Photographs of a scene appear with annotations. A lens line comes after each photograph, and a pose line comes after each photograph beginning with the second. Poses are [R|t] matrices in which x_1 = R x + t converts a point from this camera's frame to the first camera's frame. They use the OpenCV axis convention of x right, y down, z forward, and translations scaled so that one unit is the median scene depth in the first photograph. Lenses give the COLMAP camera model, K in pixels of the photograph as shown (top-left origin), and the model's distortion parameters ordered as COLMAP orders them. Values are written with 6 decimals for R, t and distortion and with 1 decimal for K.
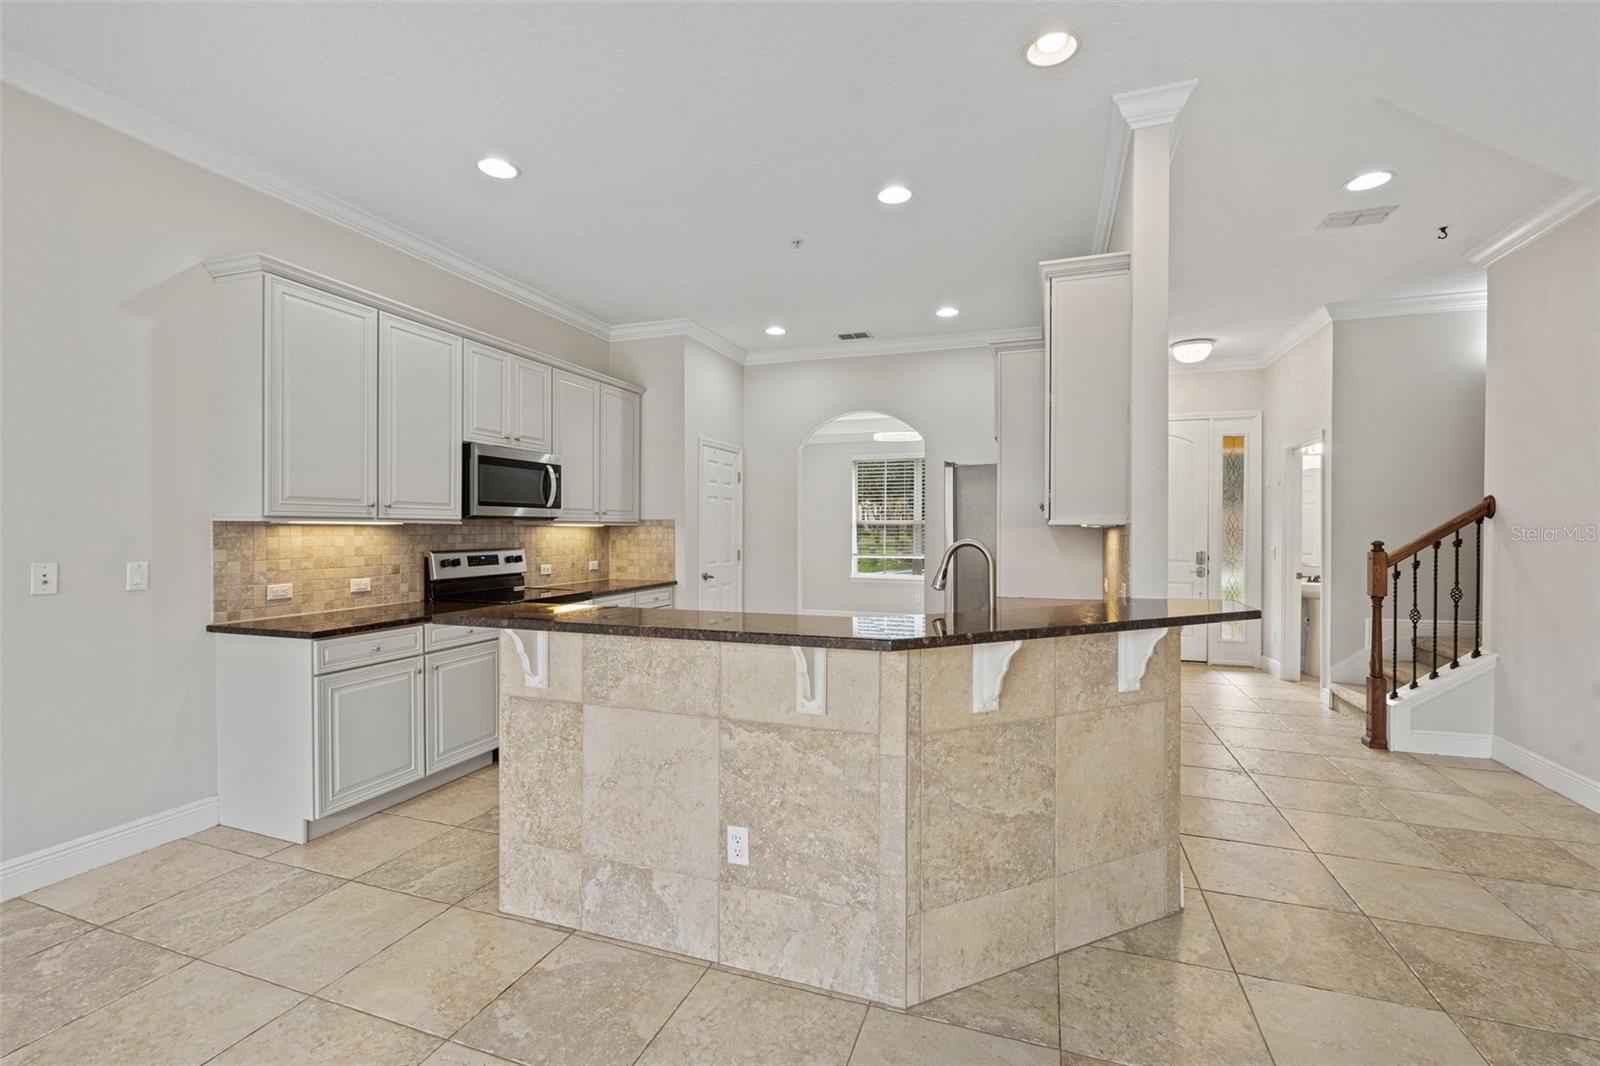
lens RADIAL K [[688.7, 0, 800.9], [0, 688.7, 535.8], [0, 0, 1]] dist [-0.002060, 0.000120]
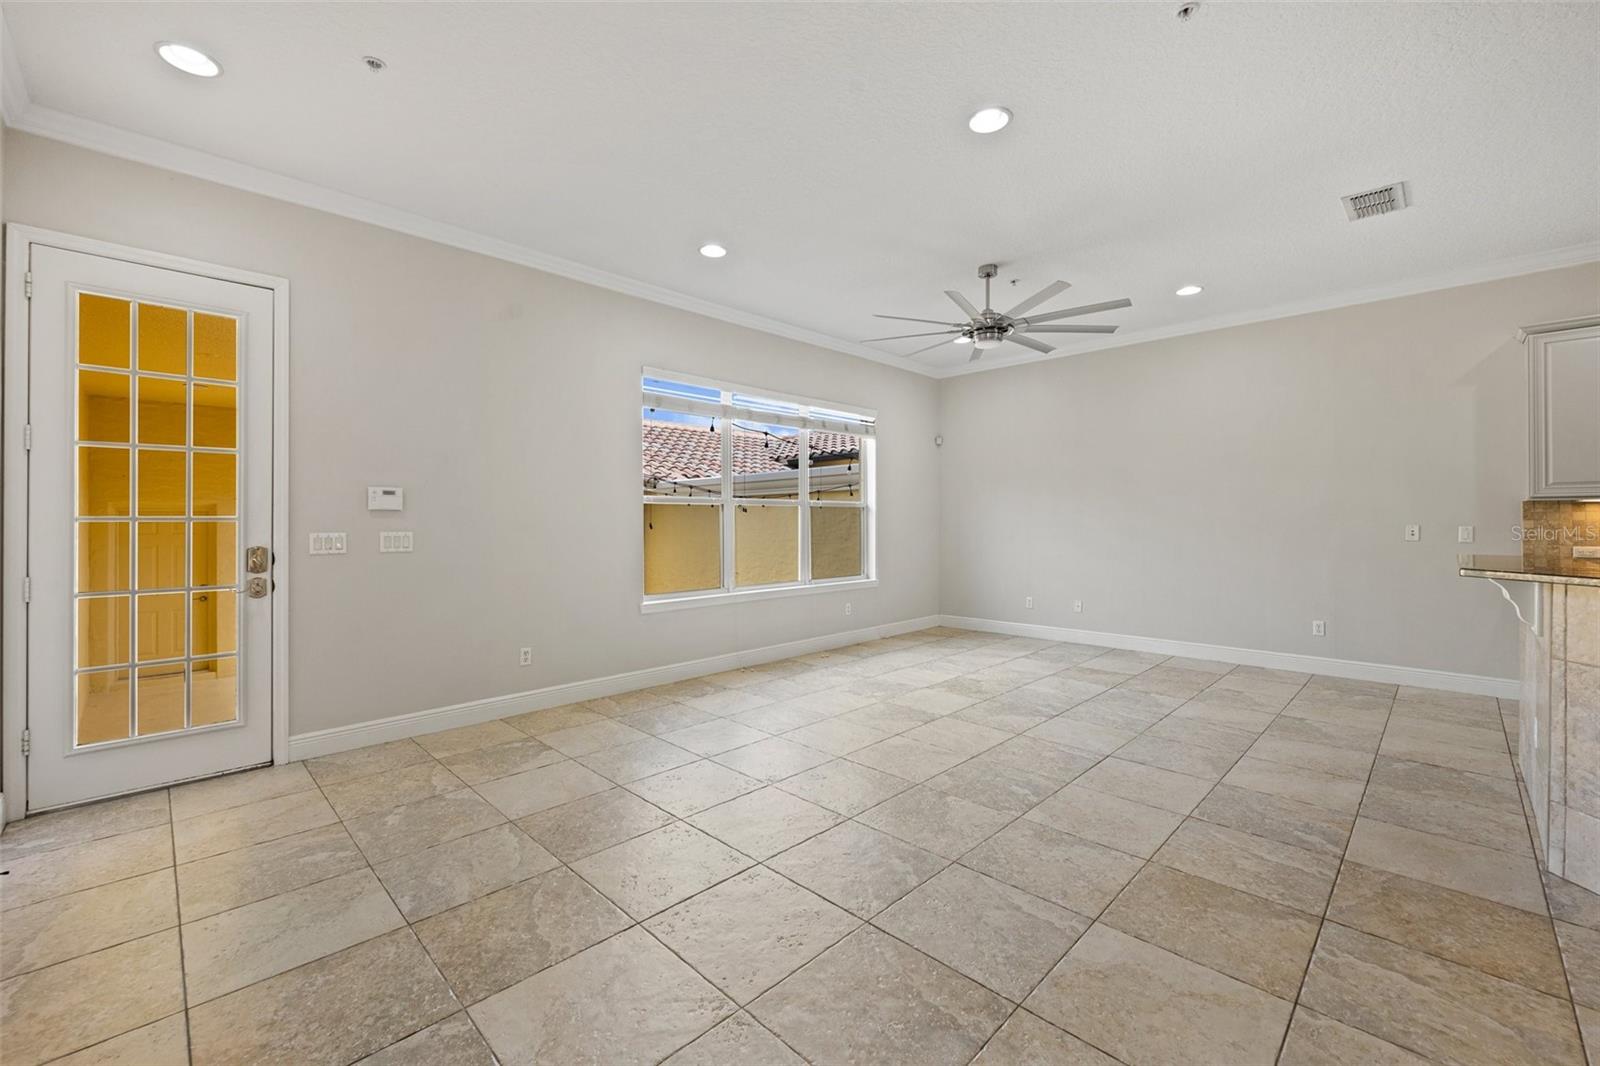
lens RADIAL K [[645.1, 0, 808.2], [0, 645.1, 521.8], [0, 0, 1]] dist [0.000373, -0.000218]
pose [[-0.423659, 0.000080, -0.905822, 1.108501], [-0.006454, 0.999974, 0.003107, 0.029193], [0.905799, 0.007163, -0.423648, 0.162343]]
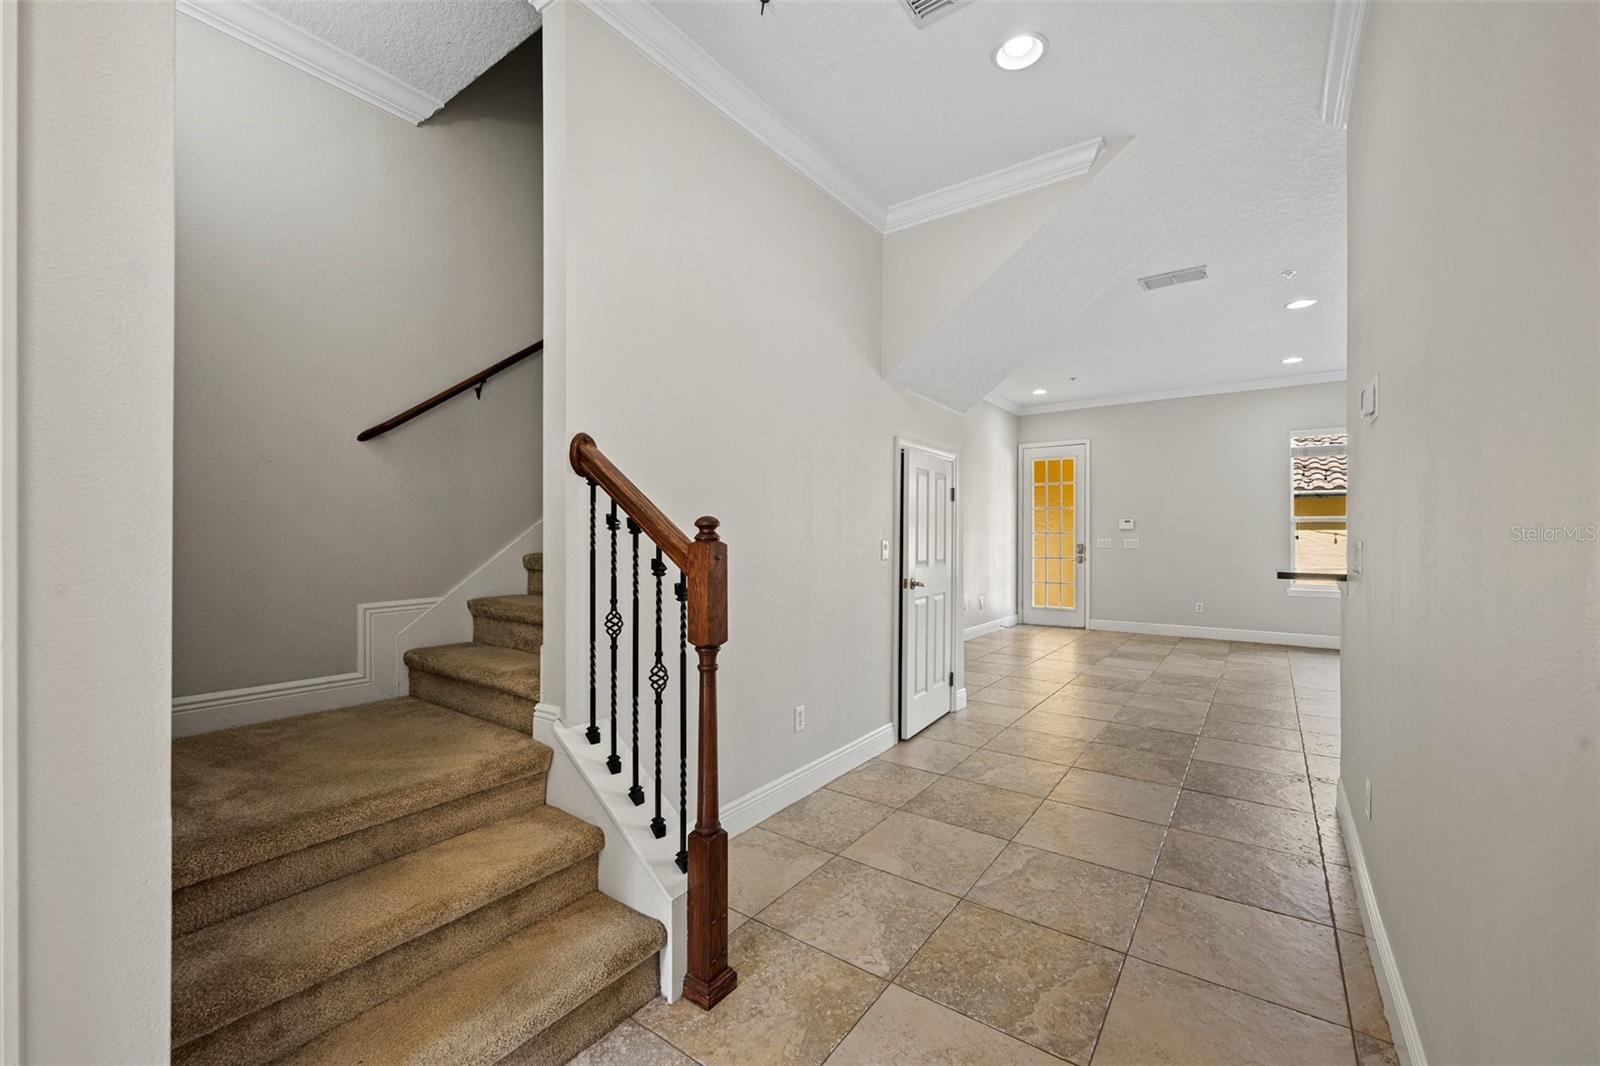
lens RADIAL K [[645.1, 0, 799.9], [0, 645.1, 537.1], [0, 0, 1]] dist [0.000373, -0.000218]
pose [[-0.957781, -0.003268, 0.287481, 0.889372], [0.000602, 0.999910, 0.013371, 0.012715], [-0.287499, 0.012980, -0.957693, 1.889865]]
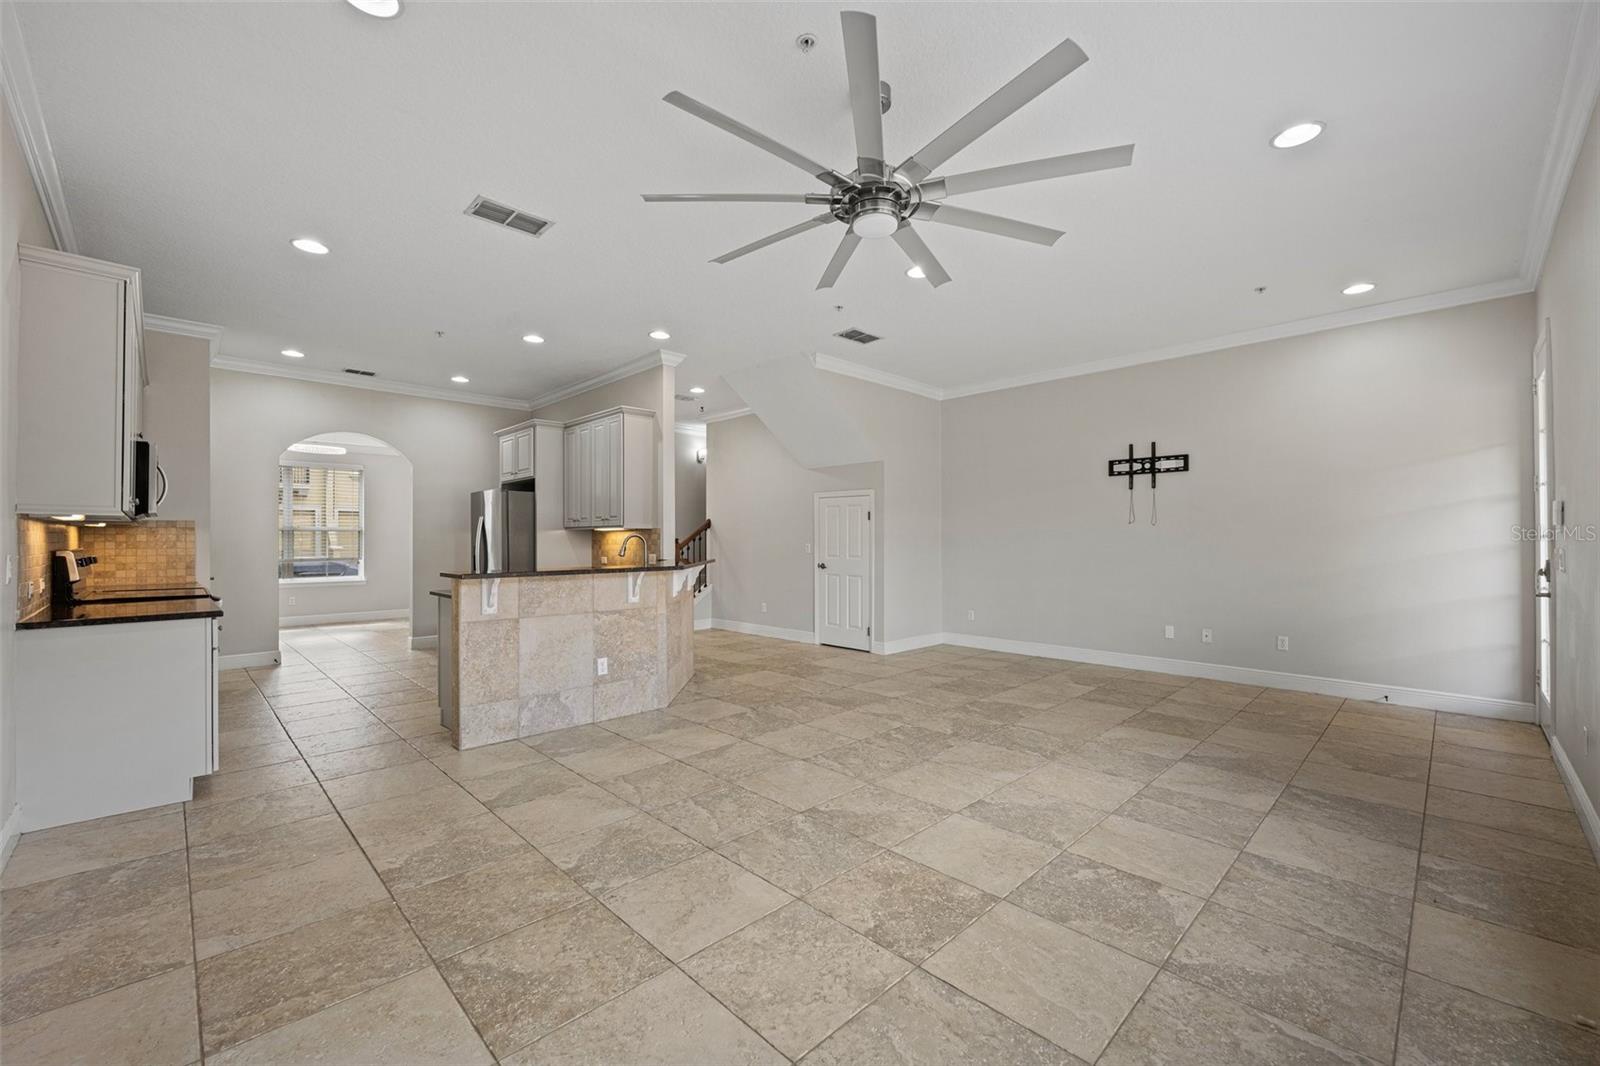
lens RADIAL K [[645.1, 0, 801.9], [0, 645.1, 534.1], [0, 0, 1]] dist [0.000373, -0.000218]
pose [[0.437373, 0.003880, 0.899272, -1.159750], [0.012178, 0.999873, -0.010237, 0.028160], [-0.899198, 0.015428, 0.437271, -0.358782]]
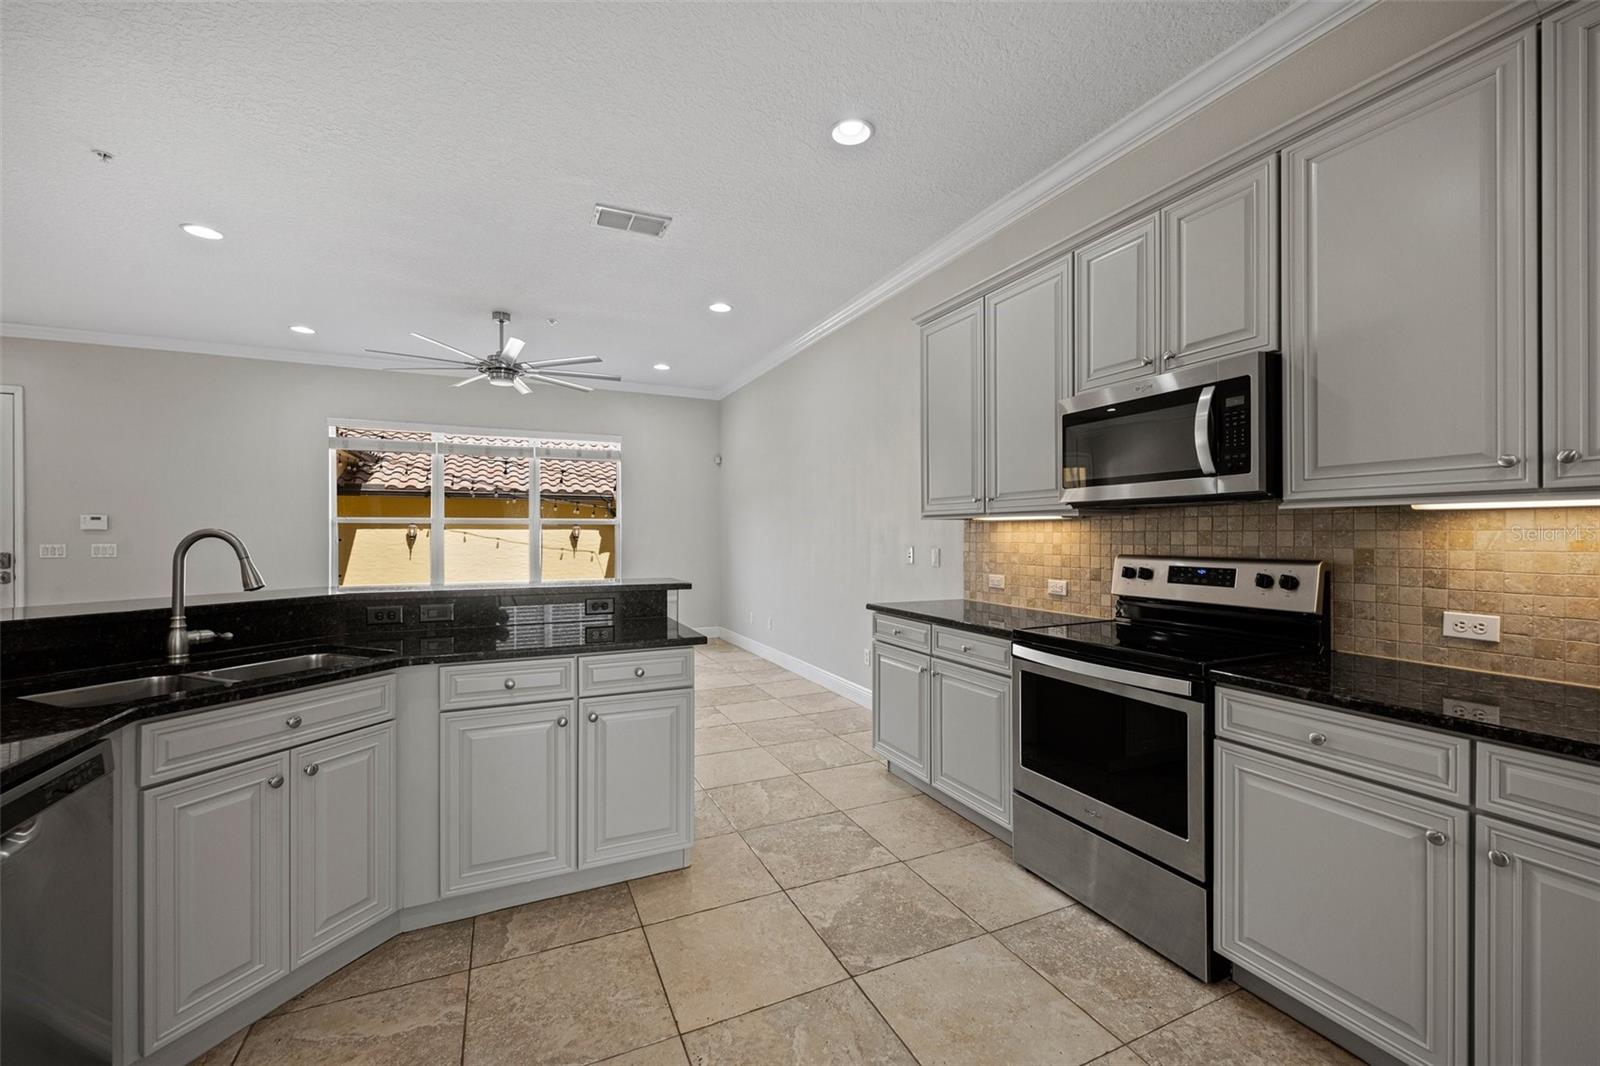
lens RADIAL K [[645.1, 0, 804.2], [0, 645.1, 536.9], [0, 0, 1]] dist [0.000373, -0.000218]
pose [[-0.711853, 0.000964, -0.702328, 0.220881], [-0.008872, 0.999907, 0.010365, 0.000236], [0.702272, 0.013610, -0.711778, 1.634729]]
